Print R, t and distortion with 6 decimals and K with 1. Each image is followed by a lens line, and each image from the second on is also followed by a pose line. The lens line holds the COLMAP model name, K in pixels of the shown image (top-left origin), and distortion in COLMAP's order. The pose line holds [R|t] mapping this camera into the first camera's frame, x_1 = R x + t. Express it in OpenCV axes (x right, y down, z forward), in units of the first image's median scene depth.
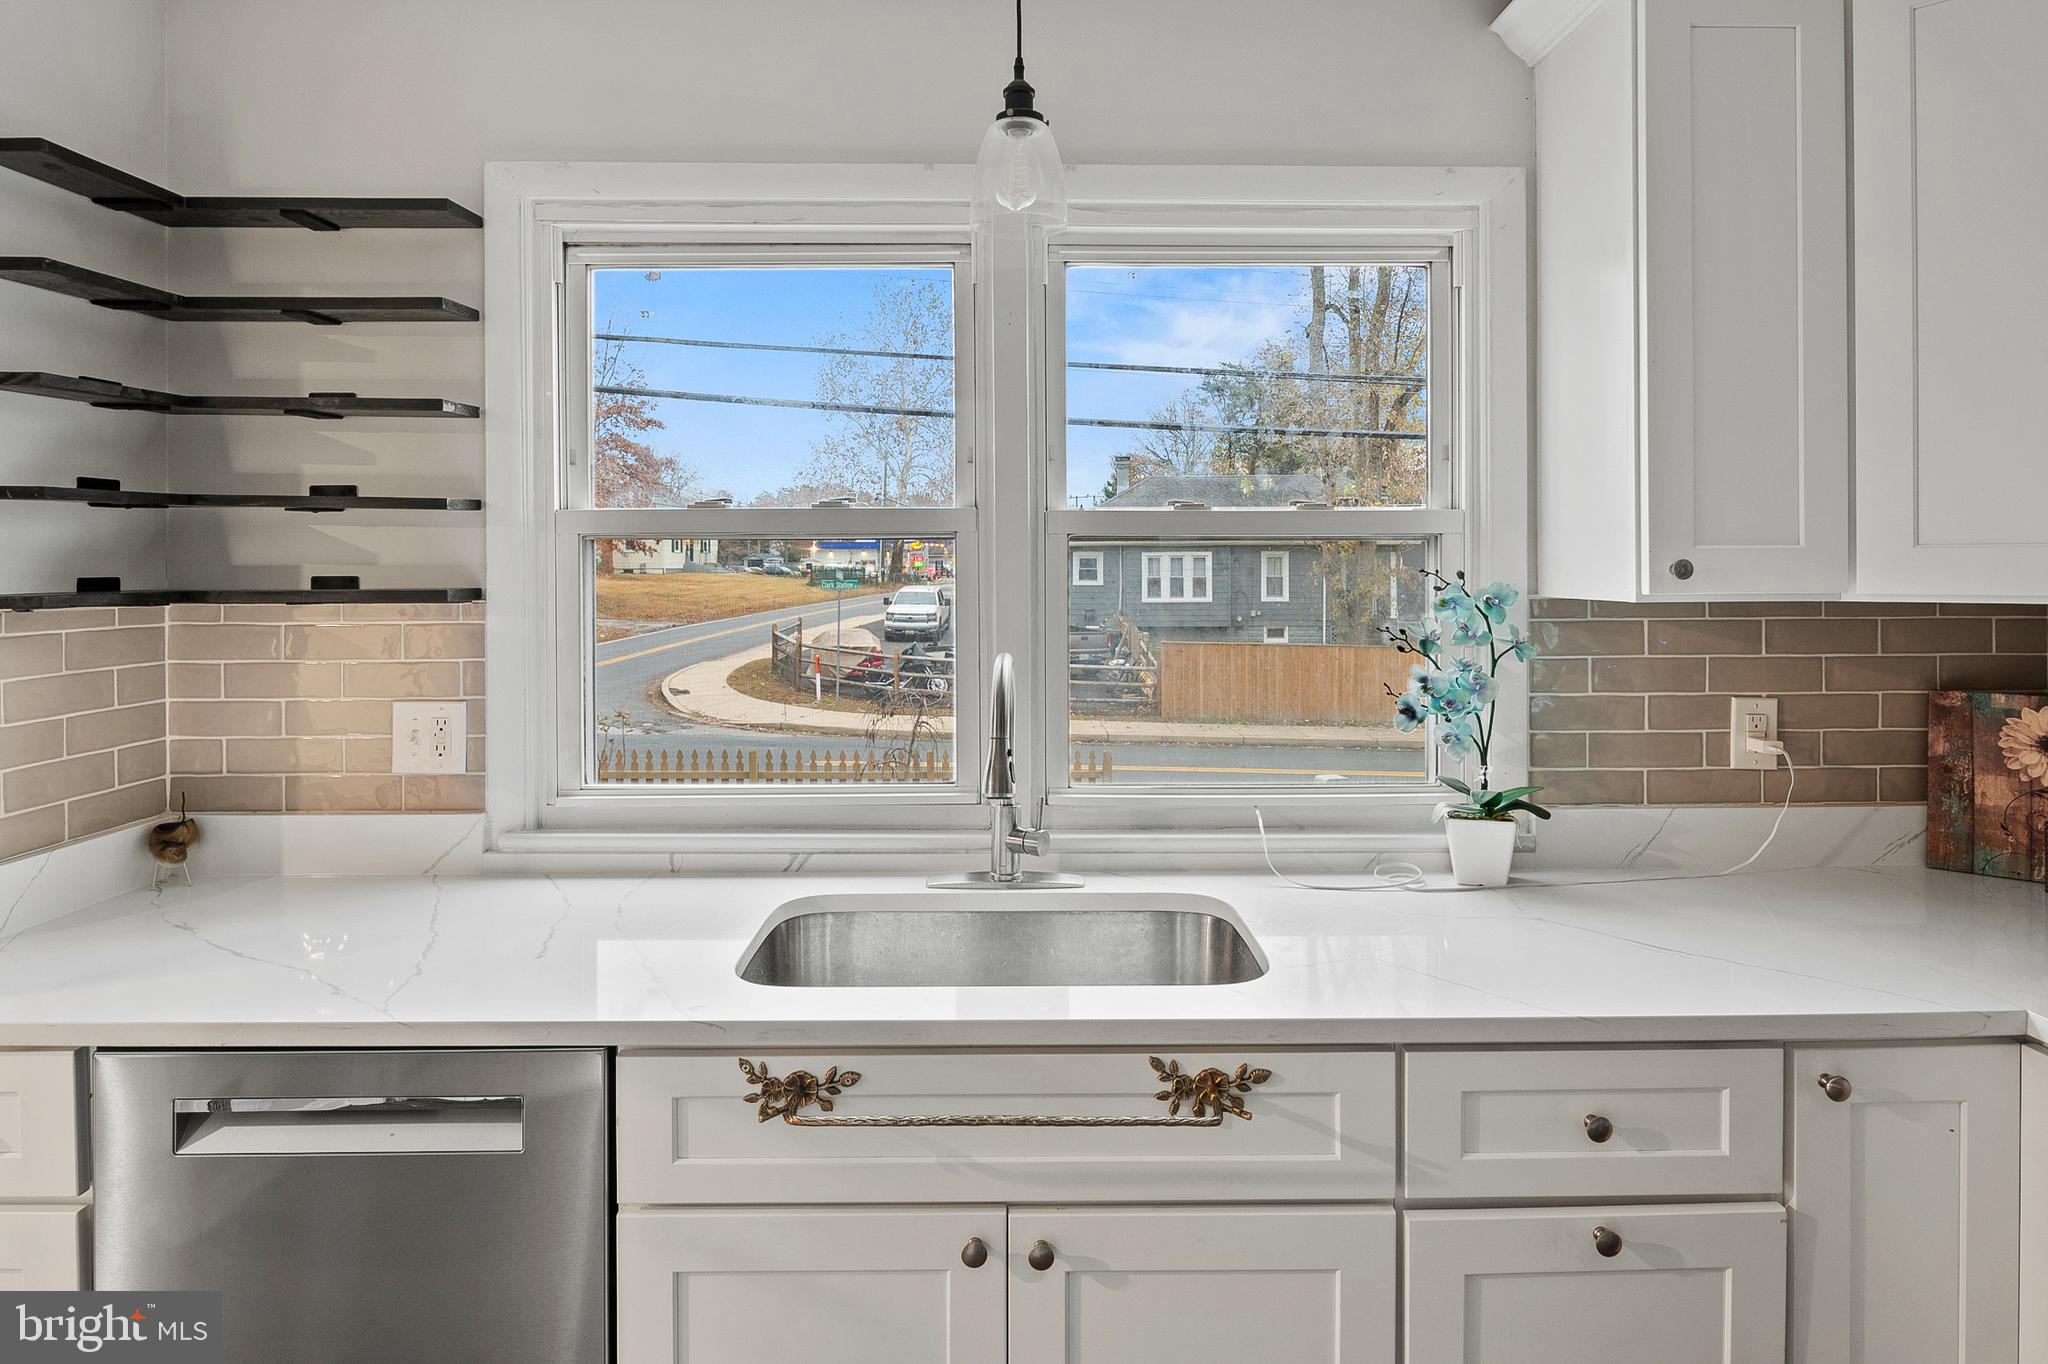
lens RADIAL K [[1114.2, 0, 994.1], [0, 1114.2, 569.7], [0, 0, 1]] dist [0.002062, -0.005391]
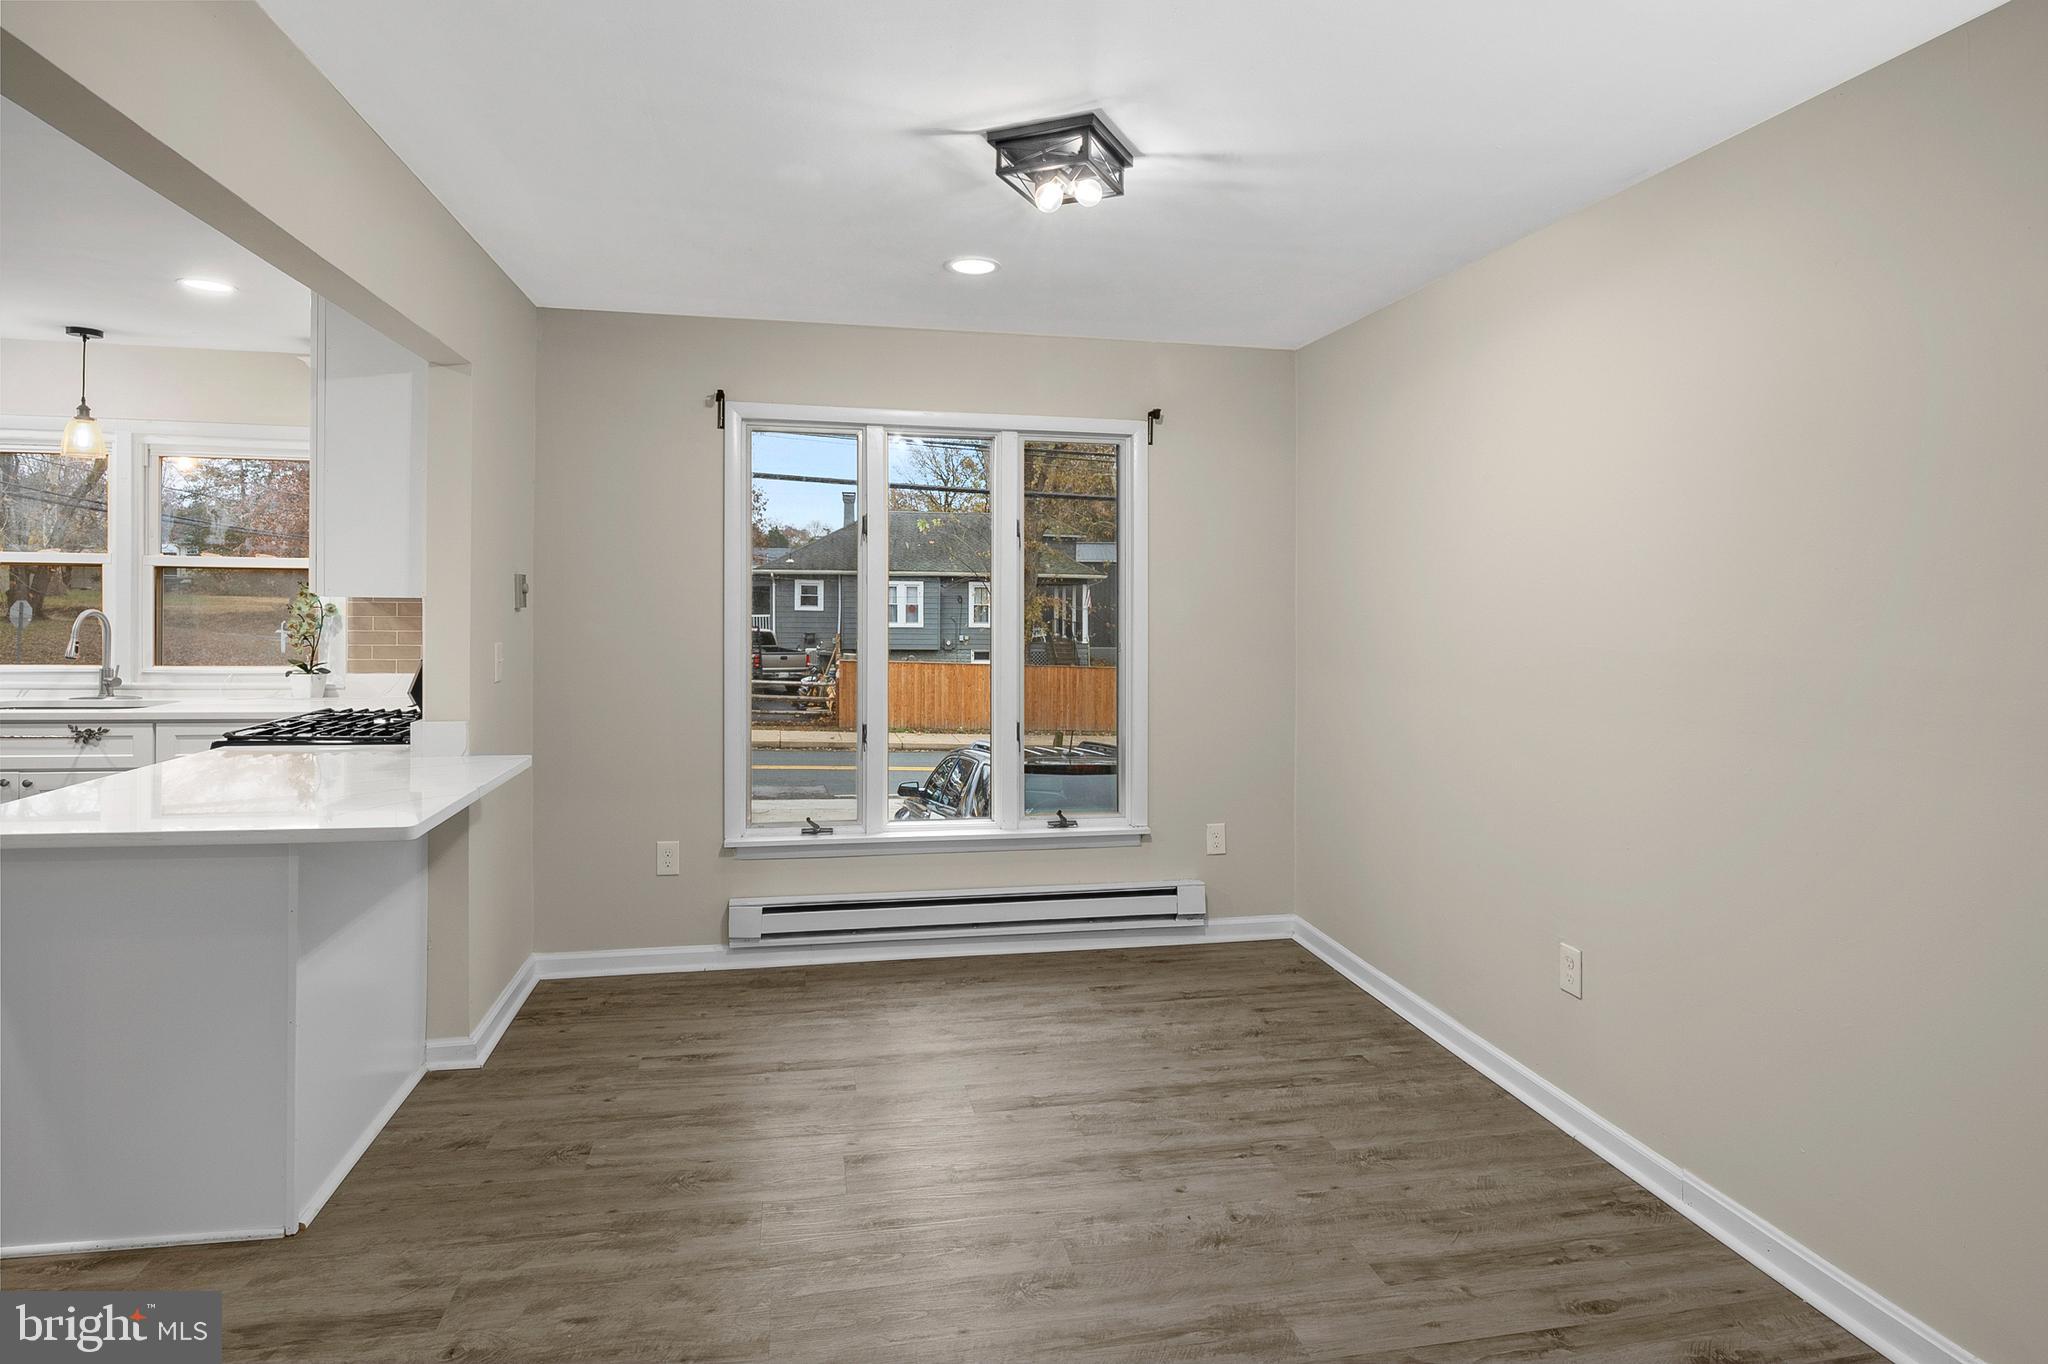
lens RADIAL K [[1114.2, 0, 992.5], [0, 1114.2, 598.7], [0, 0, 1]] dist [0.002062, -0.005391]
pose [[0.986262, 0.012860, 0.164687, 0.118737], [-0.012892, 0.999917, -0.000875, 0.001587], [-0.164684, -0.001260, 0.986346, -0.139739]]
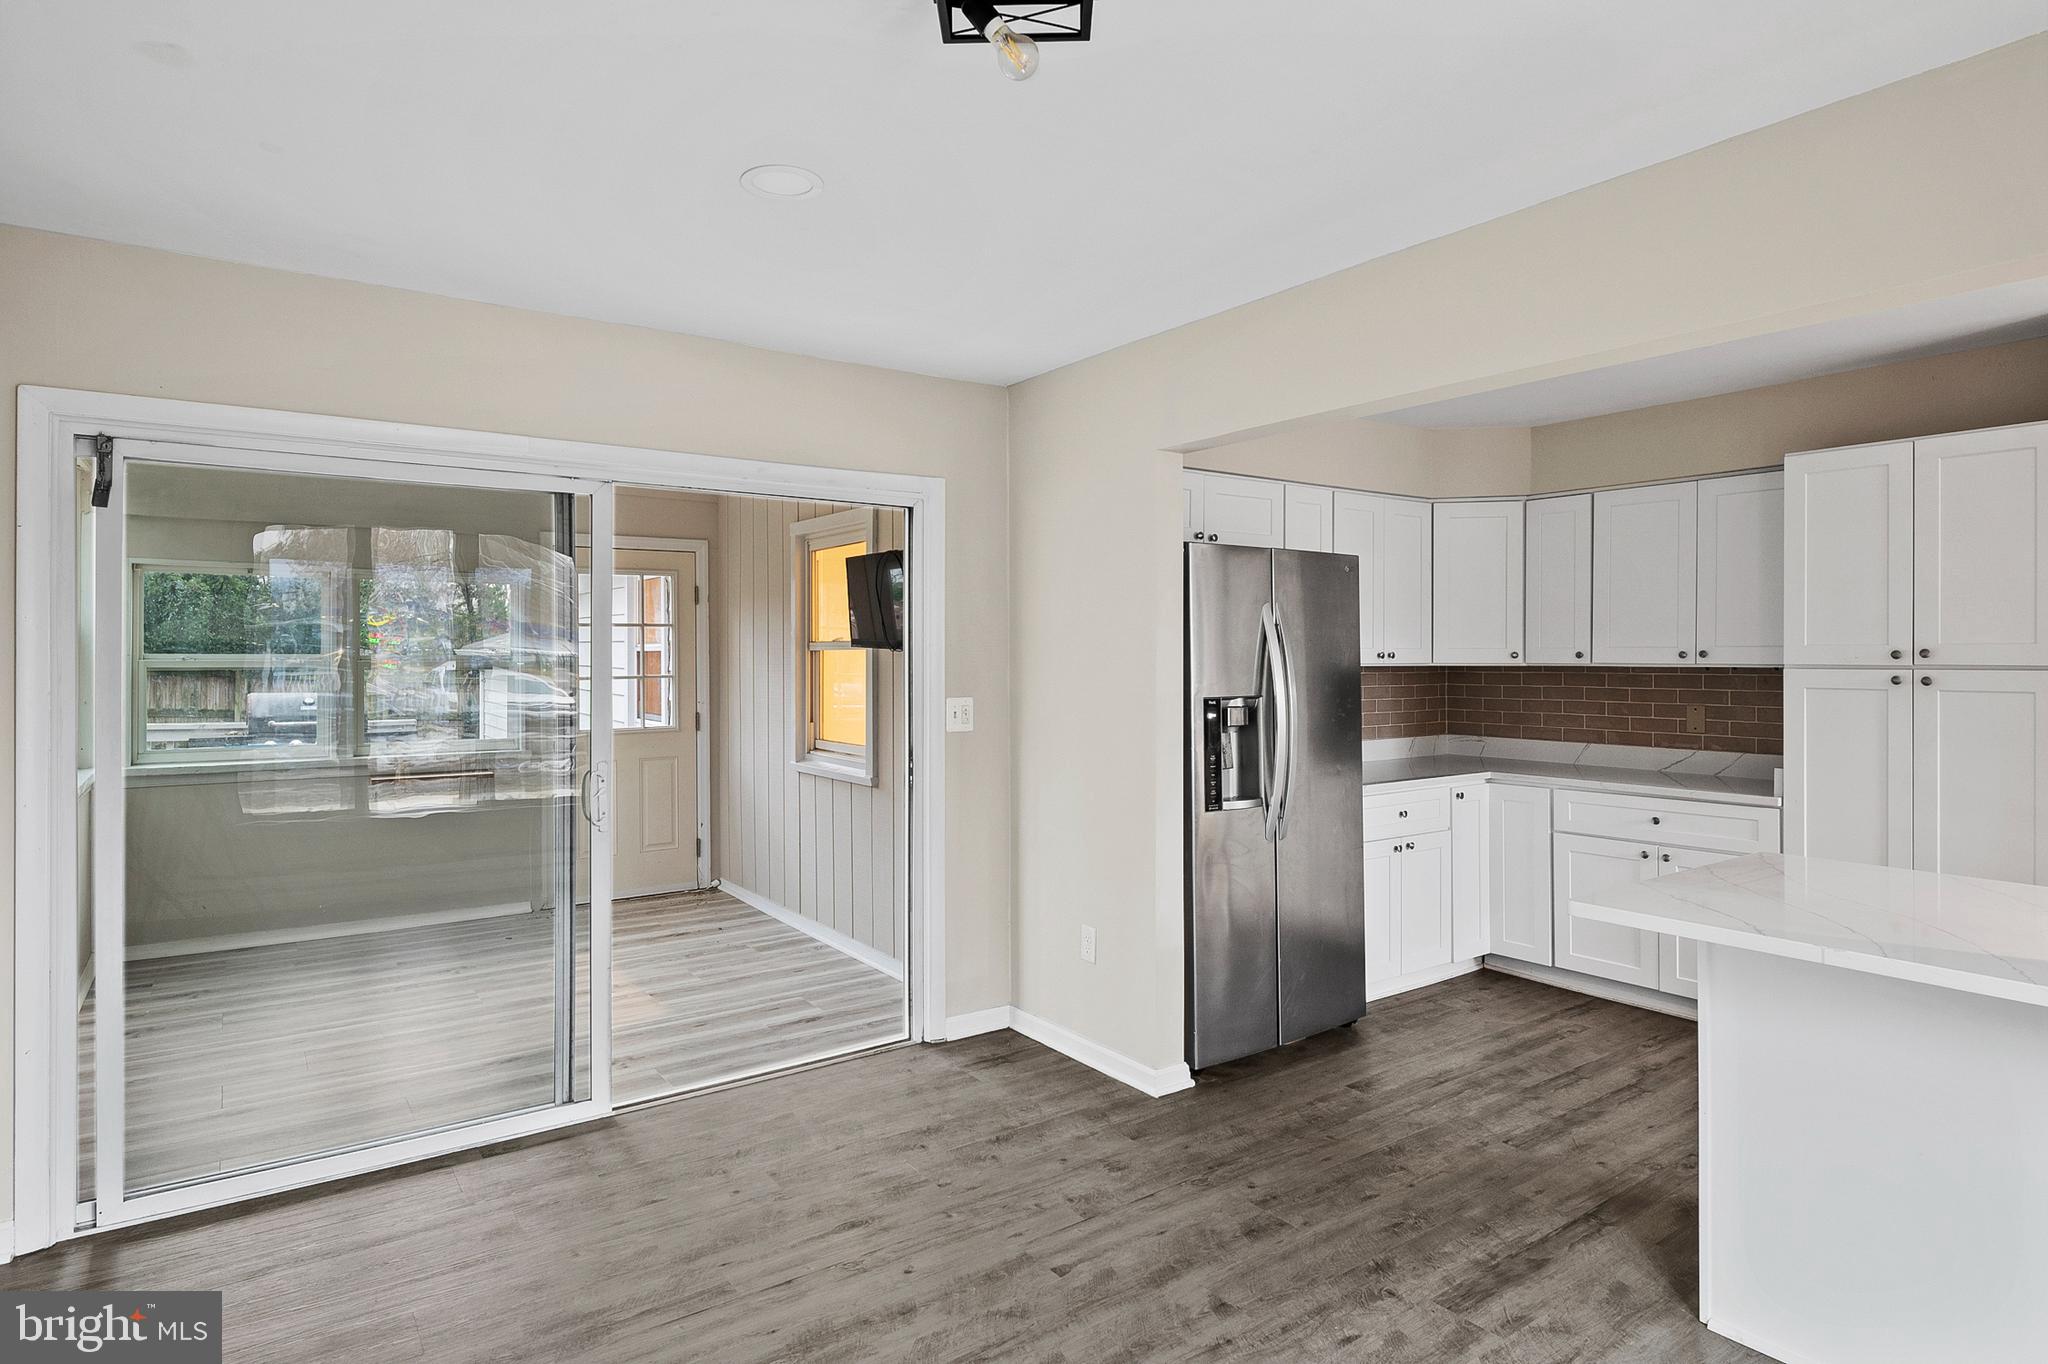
lens RADIAL K [[1114.2, 0, 1008.6], [0, 1114.2, 662.8], [0, 0, 1]] dist [0.002062, -0.005391]
pose [[-0.835118, 0.006824, -0.550028, 0.176600], [0.003632, 0.999970, 0.006892, 0.000569], [0.550059, 0.003758, -0.835118, 0.012144]]
